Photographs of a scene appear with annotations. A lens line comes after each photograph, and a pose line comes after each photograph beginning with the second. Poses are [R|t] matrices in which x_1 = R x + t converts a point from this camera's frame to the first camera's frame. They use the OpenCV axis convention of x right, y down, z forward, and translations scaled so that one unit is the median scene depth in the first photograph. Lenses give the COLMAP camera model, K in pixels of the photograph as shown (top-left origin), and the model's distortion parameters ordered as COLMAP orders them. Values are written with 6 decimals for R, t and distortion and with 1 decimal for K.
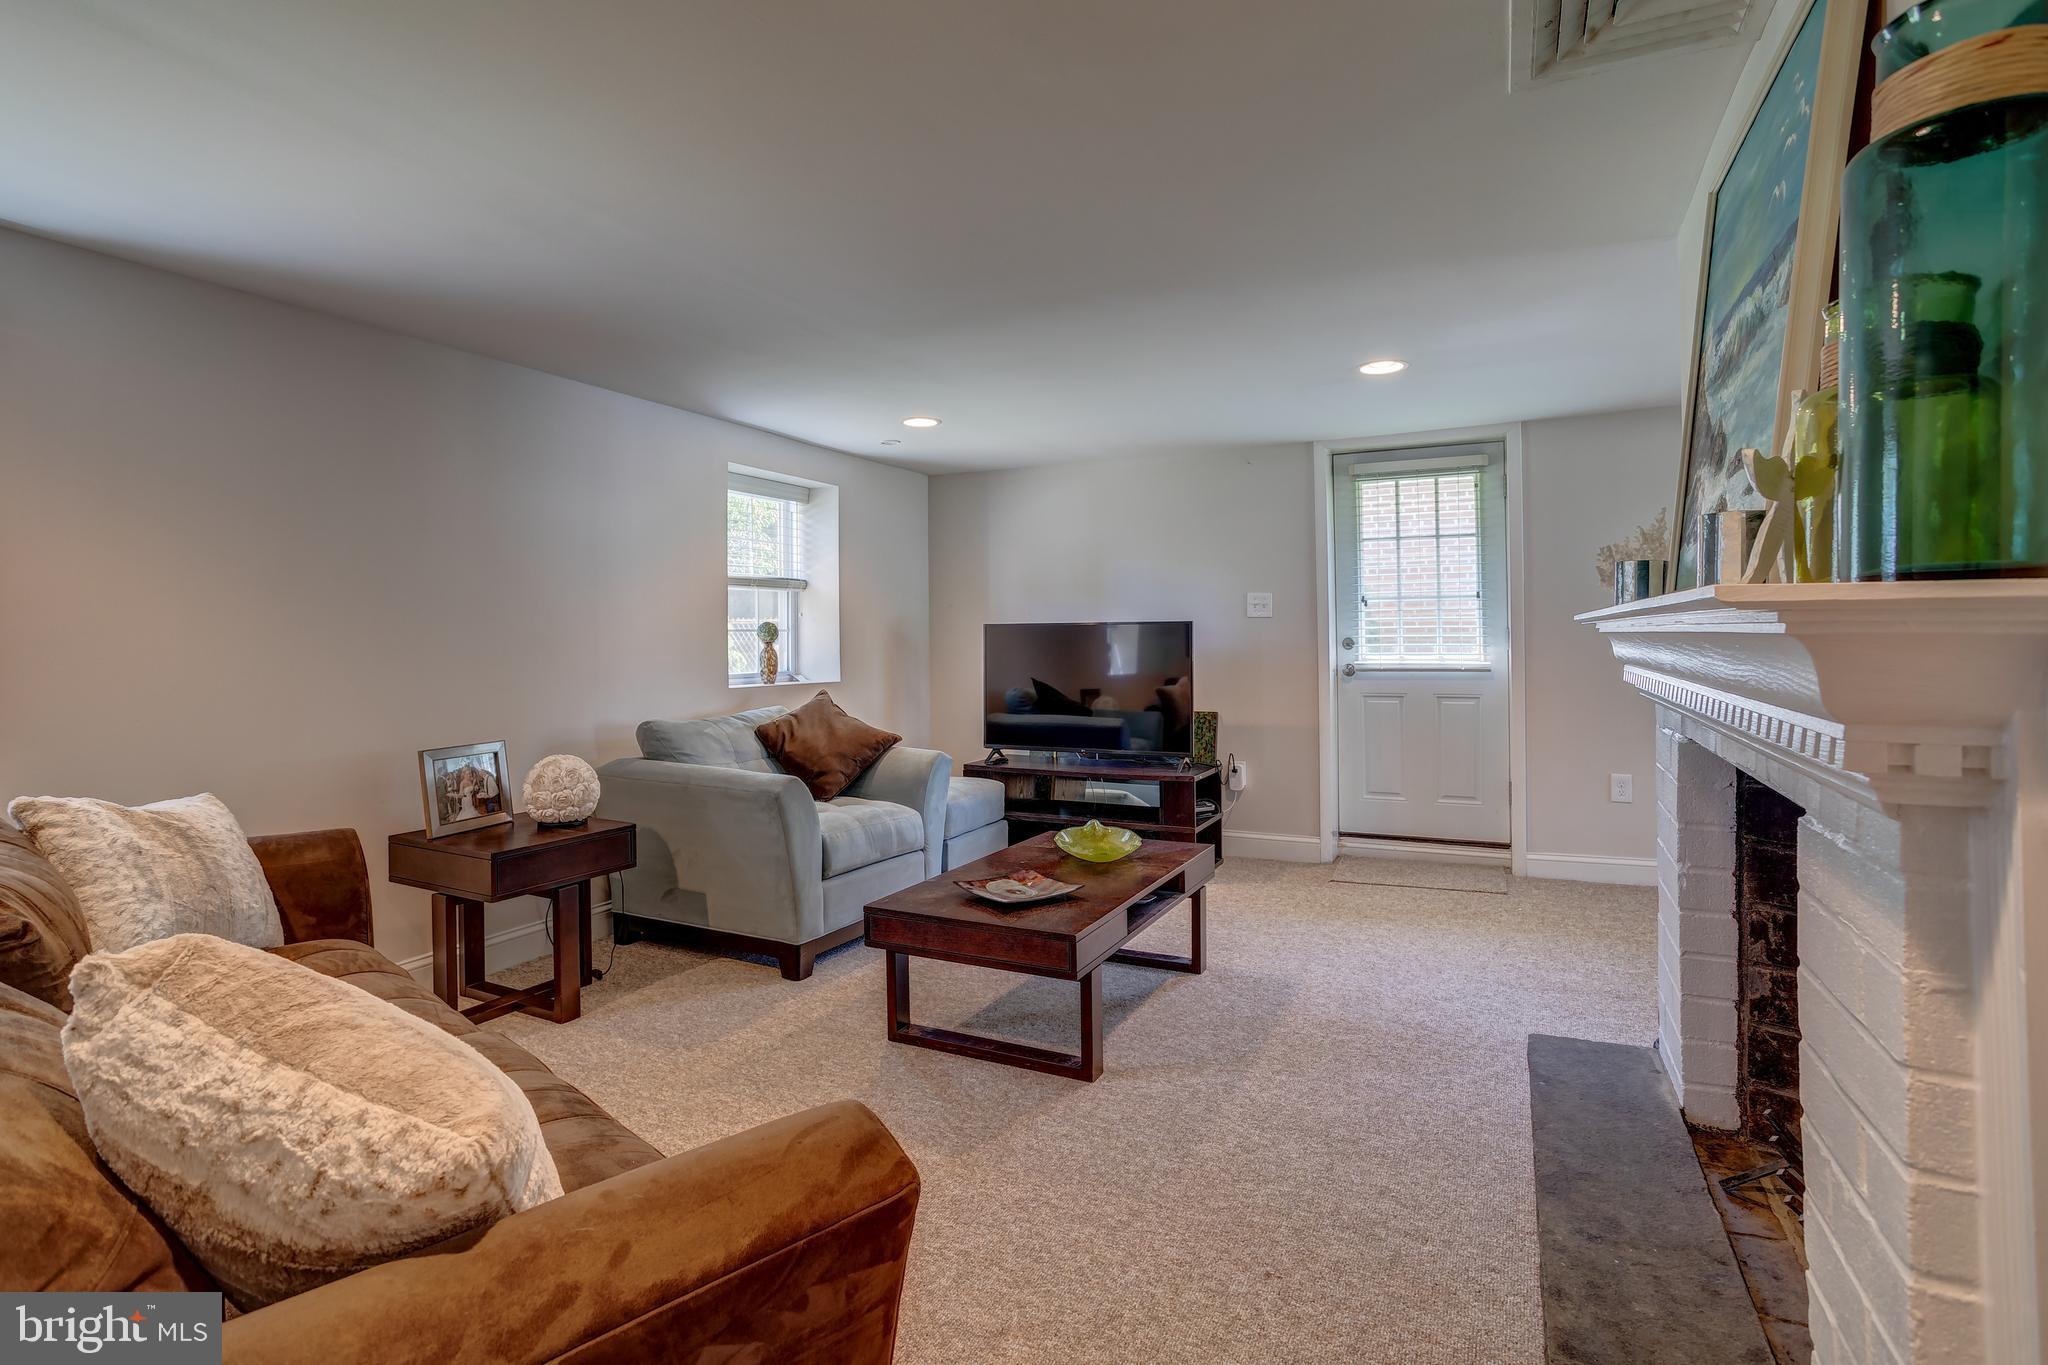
lens RADIAL K [[998.5, 0, 992.1], [0, 998.5, 630.9], [0, 0, 1]] dist [-0.020440, 0.015238]
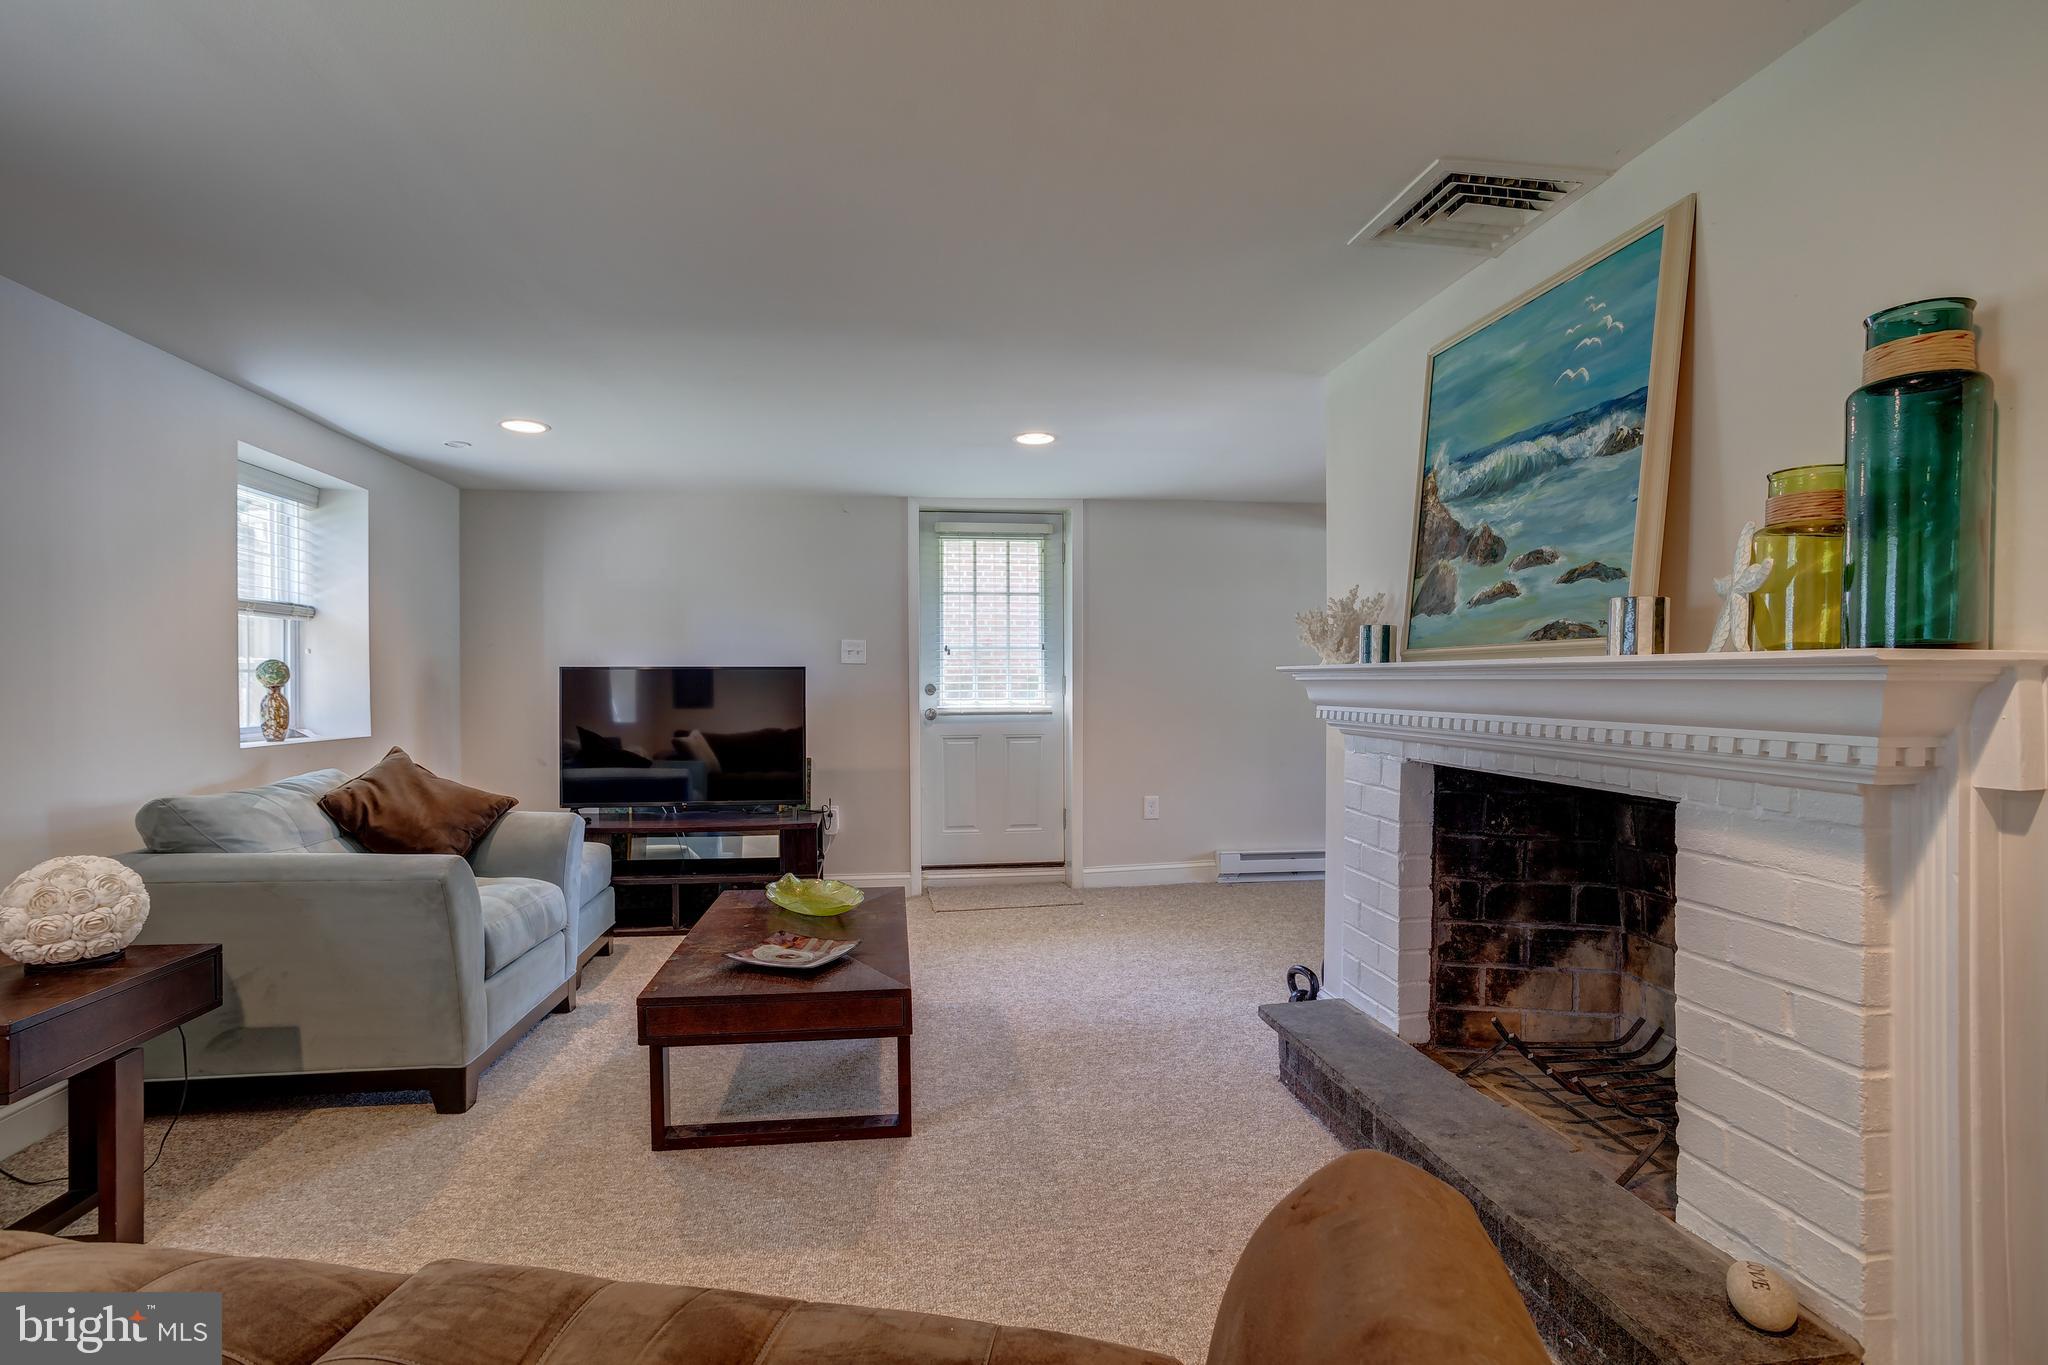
lens RADIAL K [[998.5, 0, 1004.3], [0, 998.5, 685.3], [0, 0, 1]] dist [-0.020440, 0.015238]
pose [[0.829027, 0.003356, 0.559198, -0.248905], [-0.007828, 0.999954, 0.005604, 0.002646], [-0.559154, -0.009023, 0.829015, 0.094646]]
